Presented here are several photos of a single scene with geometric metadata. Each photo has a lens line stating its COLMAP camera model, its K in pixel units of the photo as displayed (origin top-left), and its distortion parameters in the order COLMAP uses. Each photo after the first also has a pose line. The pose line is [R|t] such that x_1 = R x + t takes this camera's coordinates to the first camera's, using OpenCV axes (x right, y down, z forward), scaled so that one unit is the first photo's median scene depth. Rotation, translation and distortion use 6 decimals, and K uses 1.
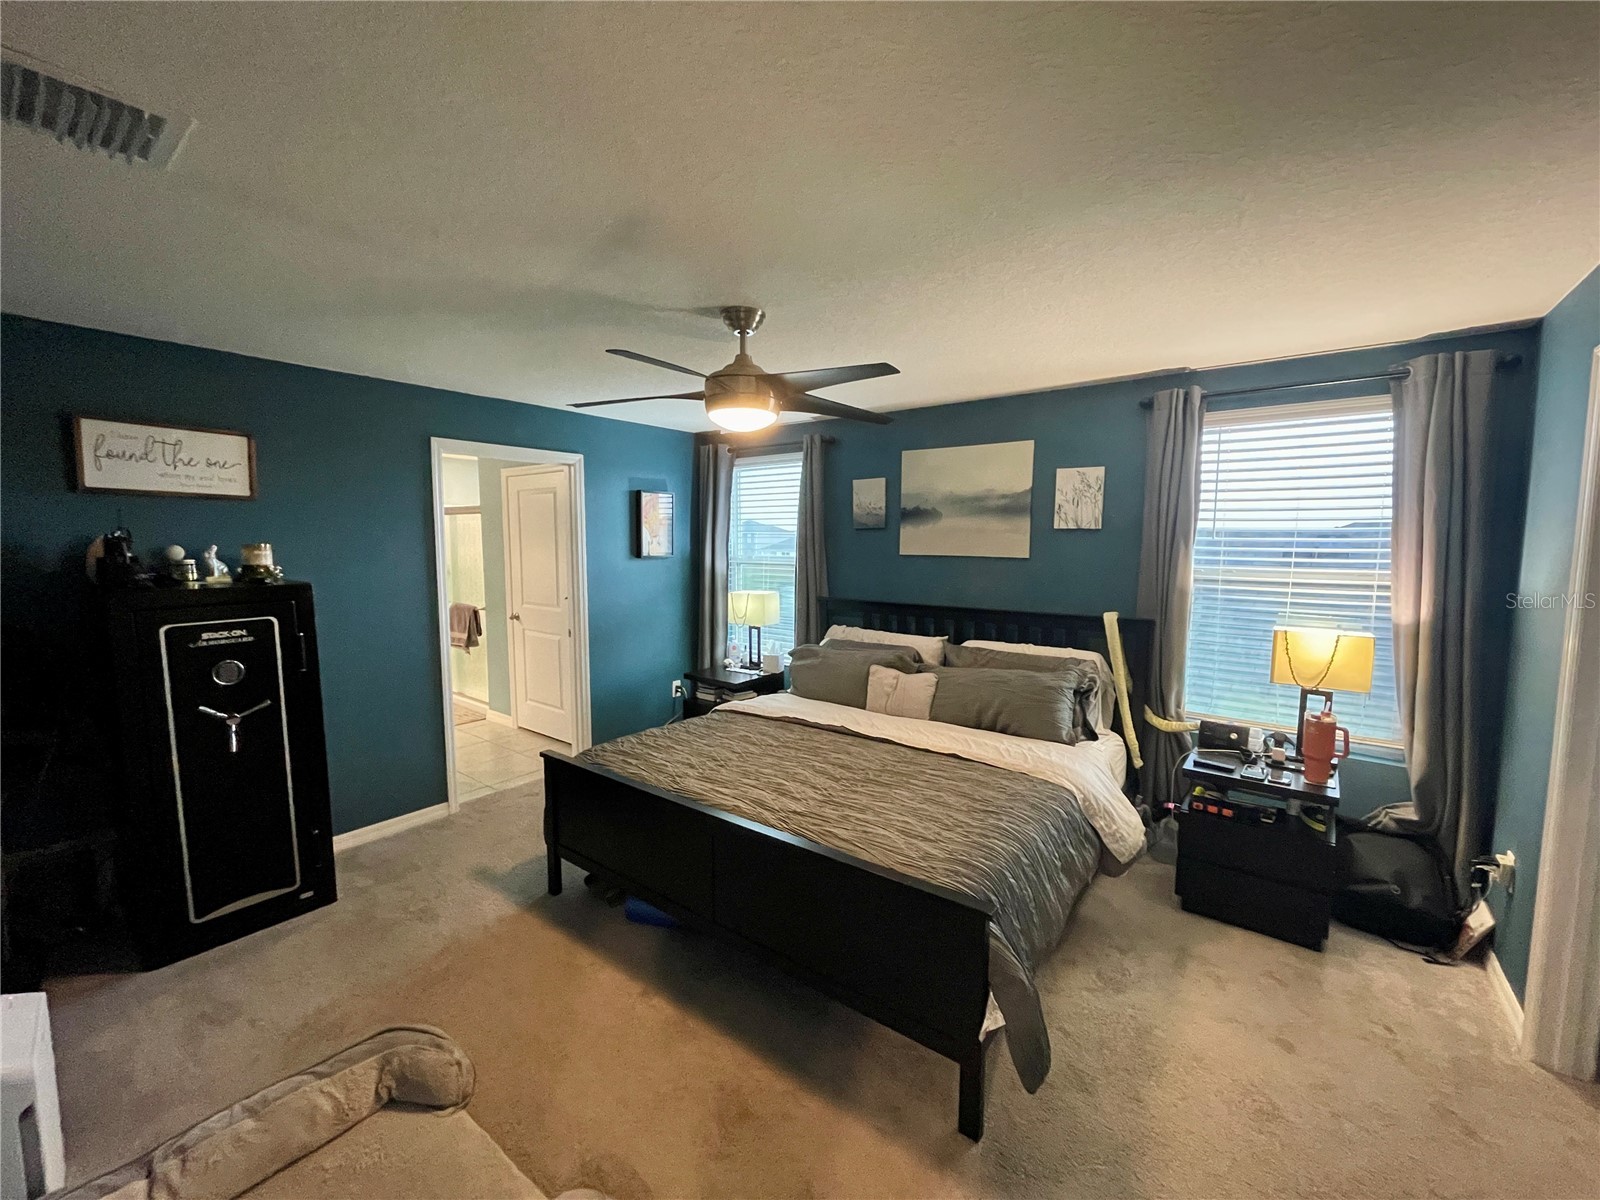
lens RADIAL K [[647.3, 0, 799.7], [0, 647.3, 598.2], [0, 0, 1]] dist [-0.002135, -0.000132]
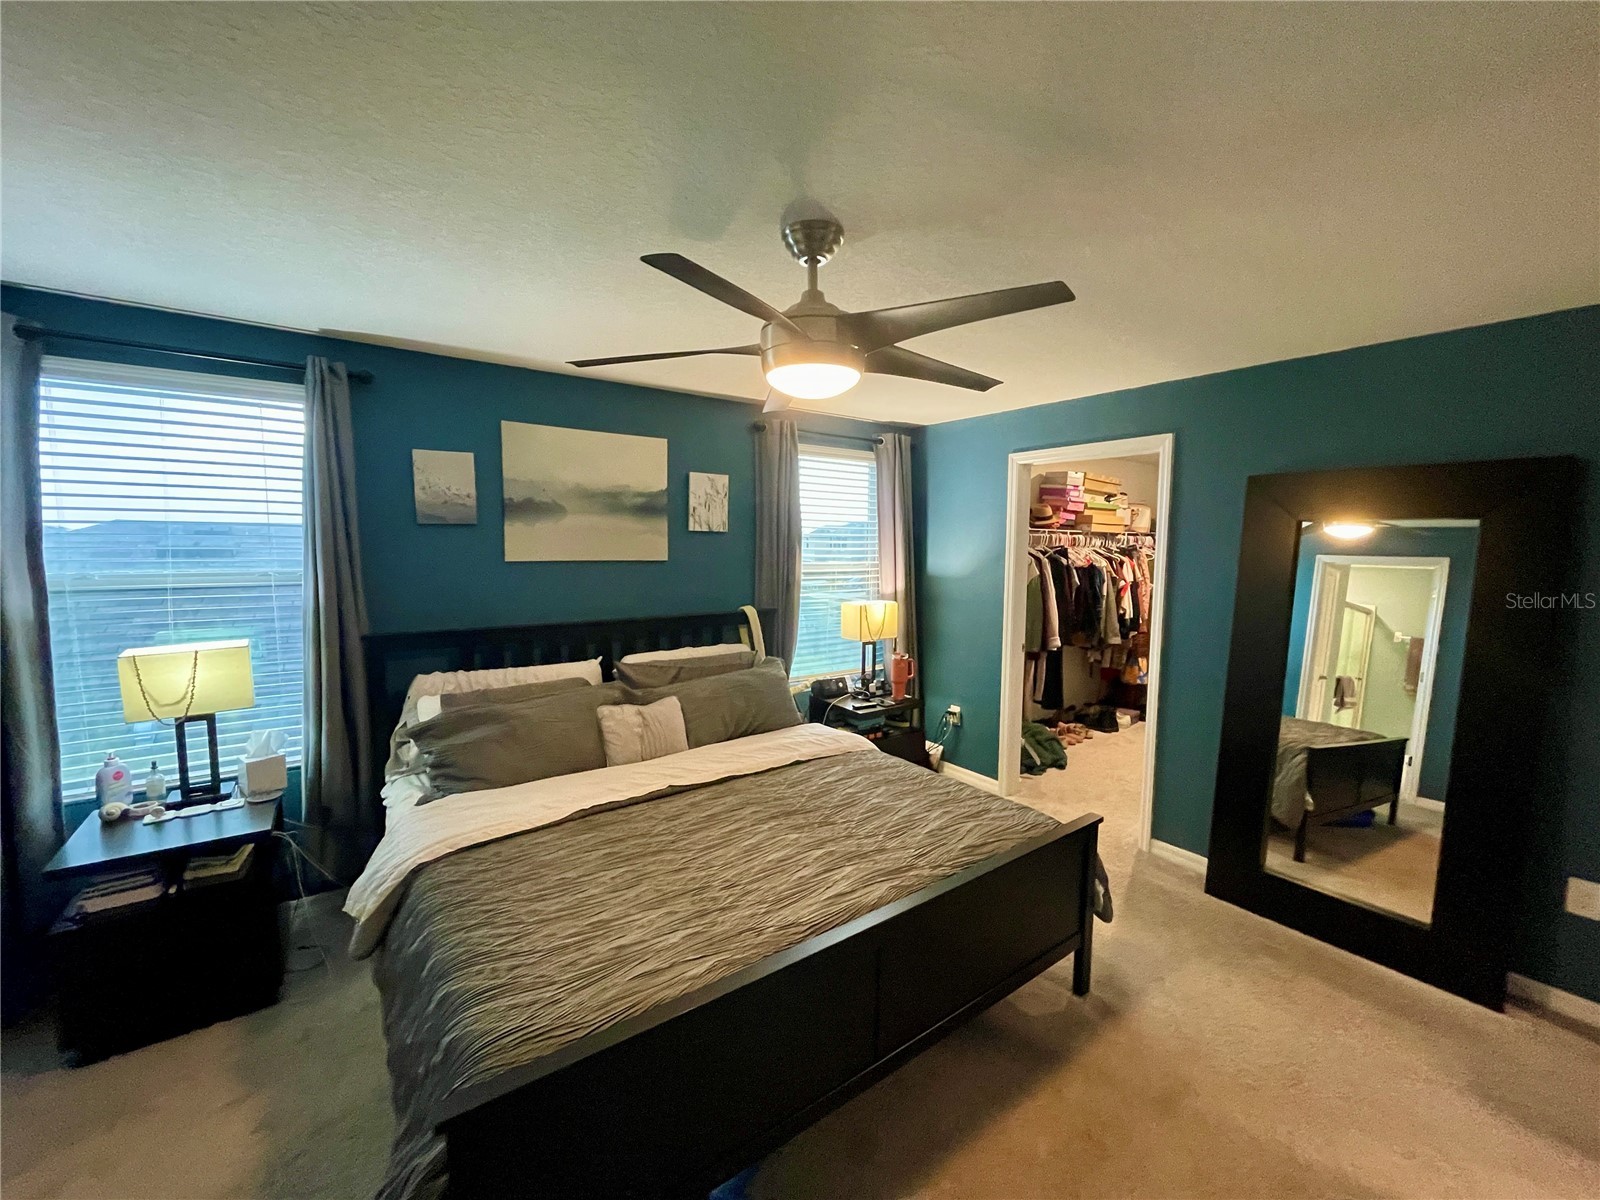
lens RADIAL K [[647.3, 0, 802.0], [0, 647.3, 605.2], [0, 0, 1]] dist [-0.002135, -0.000132]
pose [[0.287581, -0.097883, 0.952741, -0.546635], [0.076414, 0.993938, 0.079051, -0.059700], [-0.954703, 0.050070, 0.293317, 0.552214]]
